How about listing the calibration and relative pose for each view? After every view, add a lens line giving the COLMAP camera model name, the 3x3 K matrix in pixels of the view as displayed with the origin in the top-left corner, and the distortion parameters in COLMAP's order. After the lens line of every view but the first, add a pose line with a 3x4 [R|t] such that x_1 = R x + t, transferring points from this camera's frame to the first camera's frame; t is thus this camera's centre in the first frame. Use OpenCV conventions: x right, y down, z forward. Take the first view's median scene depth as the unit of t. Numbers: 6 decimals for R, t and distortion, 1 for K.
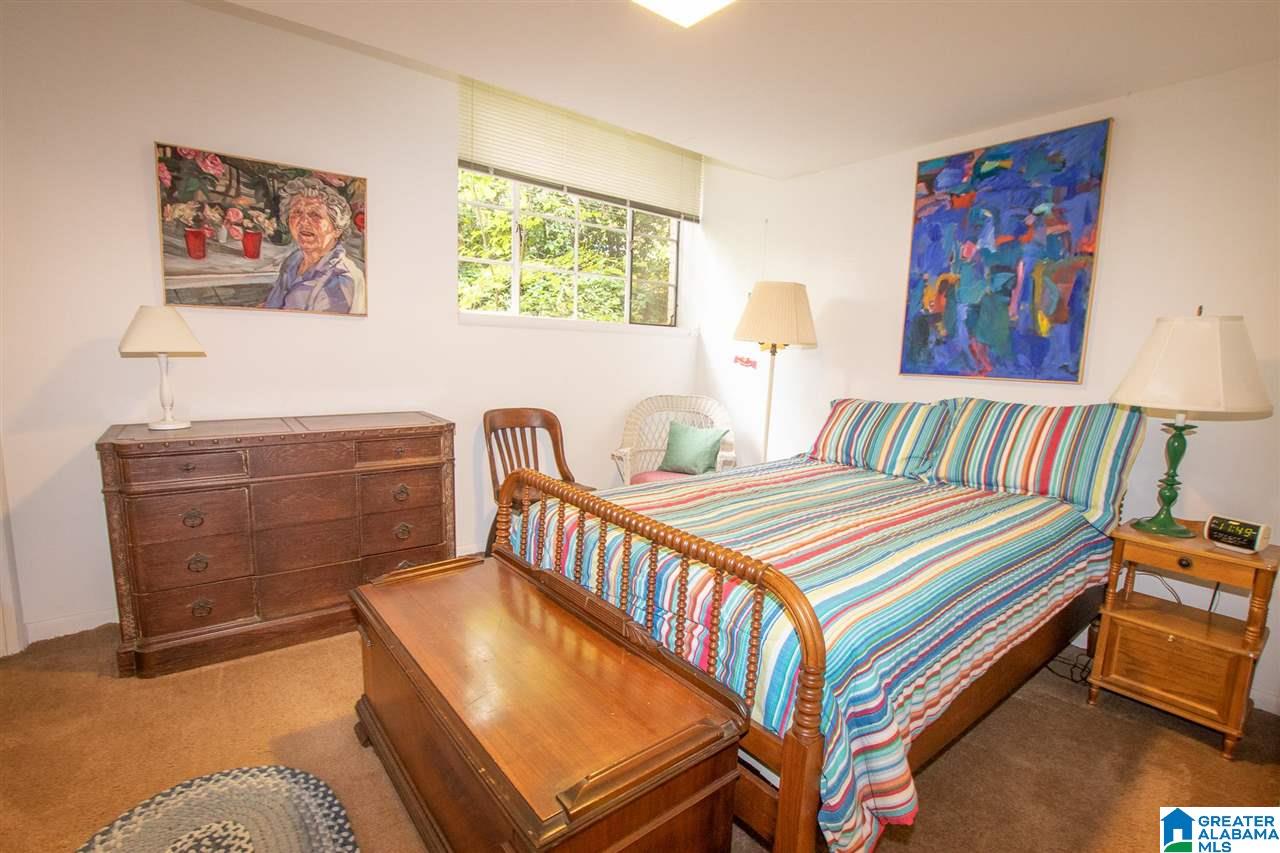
lens RADIAL K [[606.3, 0, 631.0], [0, 606.3, 436.6], [0, 0, 1]] dist [-0.033230, 0.004104]
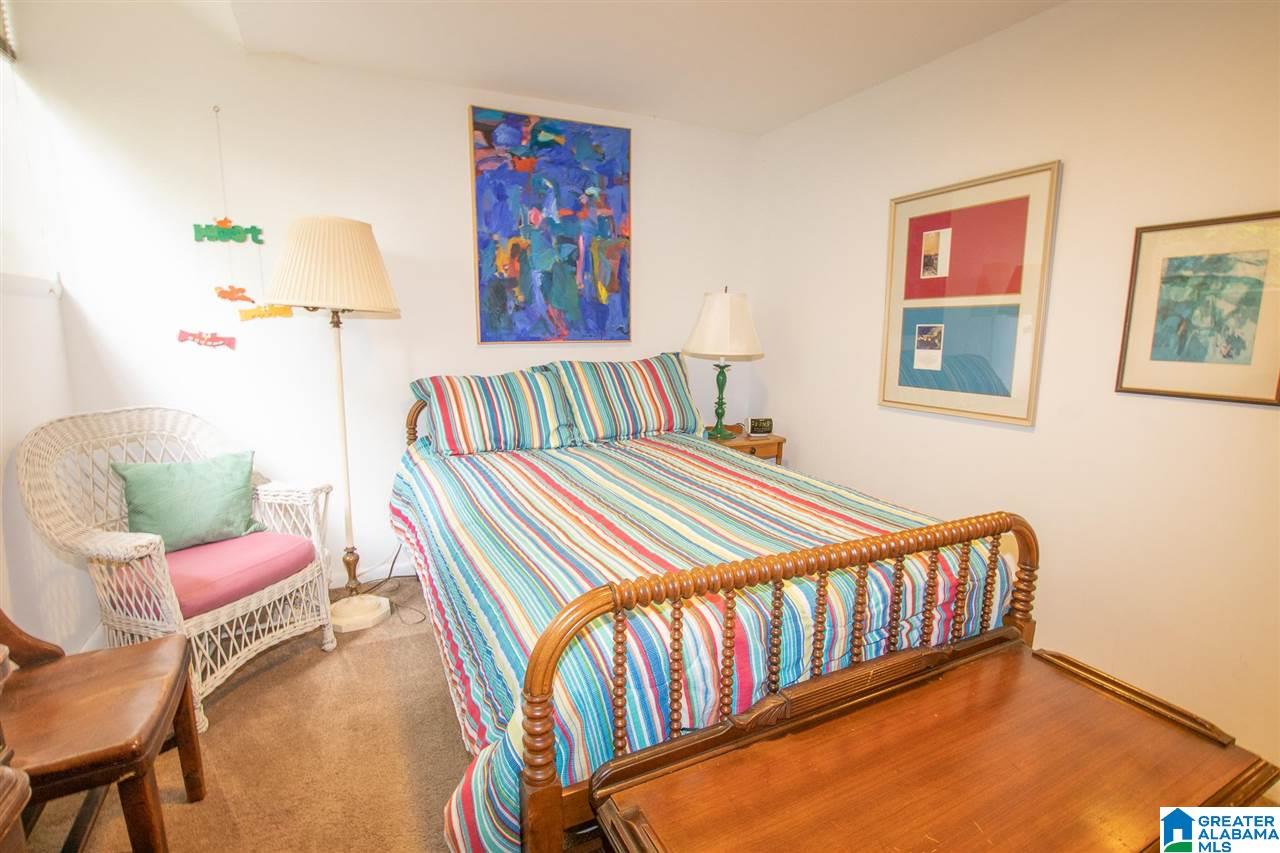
lens RADIAL K [[606.3, 0, 631.0], [0, 606.3, 436.6], [0, 0, 1]] dist [-0.033230, 0.004104]
pose [[0.189068, -0.207423, 0.959807, -0.476249], [0.136026, 0.973545, 0.183597, -0.116363], [-0.972497, 0.095846, 0.212281, 0.674035]]
